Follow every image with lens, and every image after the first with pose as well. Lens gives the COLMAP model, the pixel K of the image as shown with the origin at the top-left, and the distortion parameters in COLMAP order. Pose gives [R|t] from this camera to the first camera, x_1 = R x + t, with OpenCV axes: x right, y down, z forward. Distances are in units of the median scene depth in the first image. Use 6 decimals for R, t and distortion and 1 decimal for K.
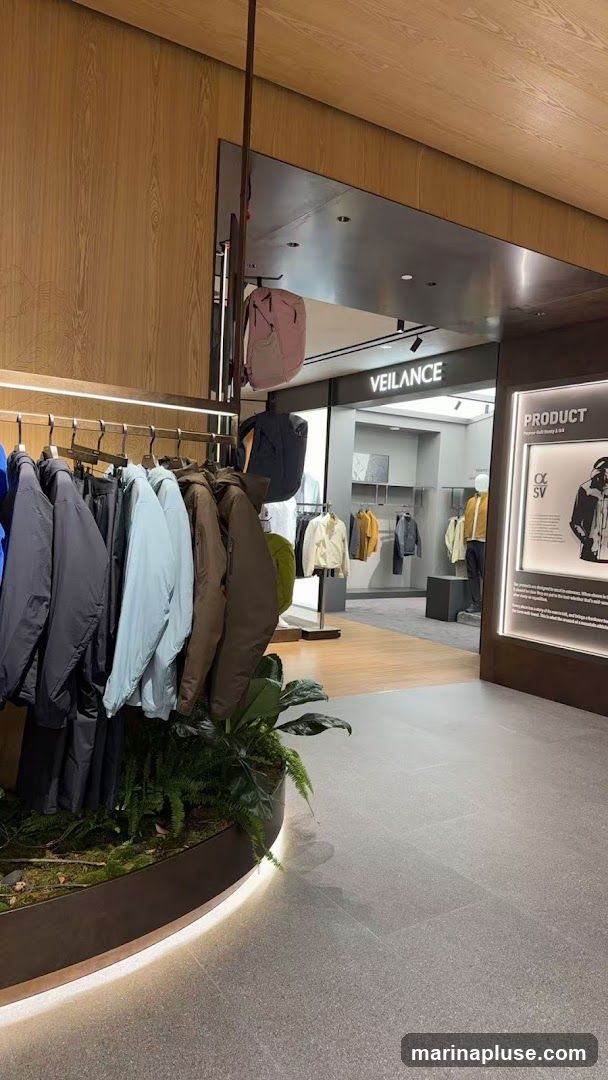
lens RADIAL K [[726.8, 0, 304.8], [0, 726.8, 541.9], [0, 0, 1]] dist [0.003045, -0.008101]
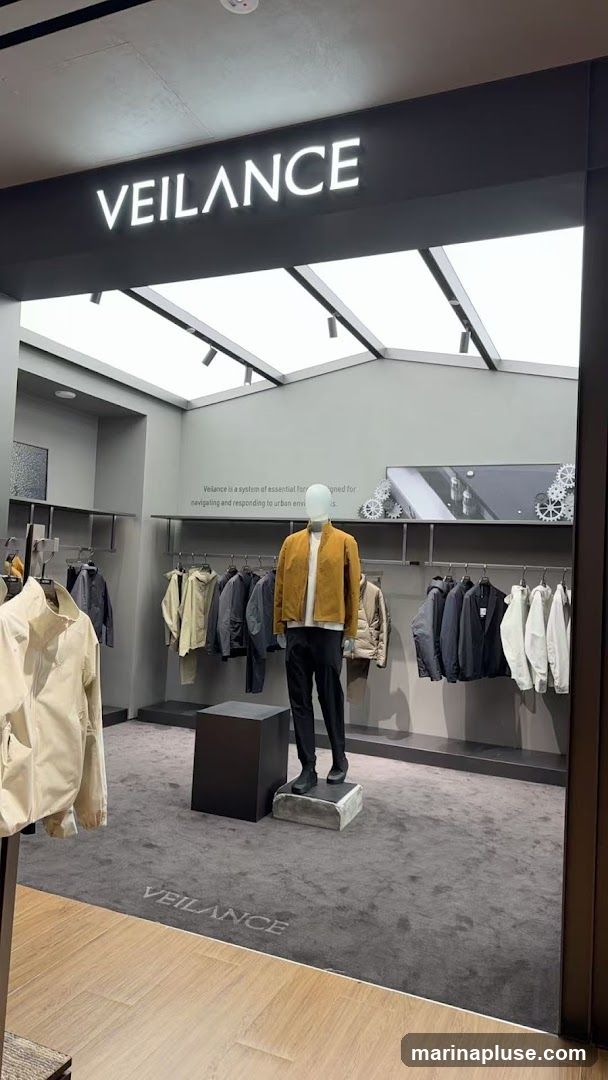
lens RADIAL K [[726.8, 0, 310.3], [0, 726.8, 537.2], [0, 0, 1]] dist [0.003045, -0.008101]
pose [[0.830842, 0.023358, 0.556018, -0.018373], [0.013636, 0.997964, -0.062299, -0.031785], [-0.556342, 0.059343, 0.828832, 0.669460]]
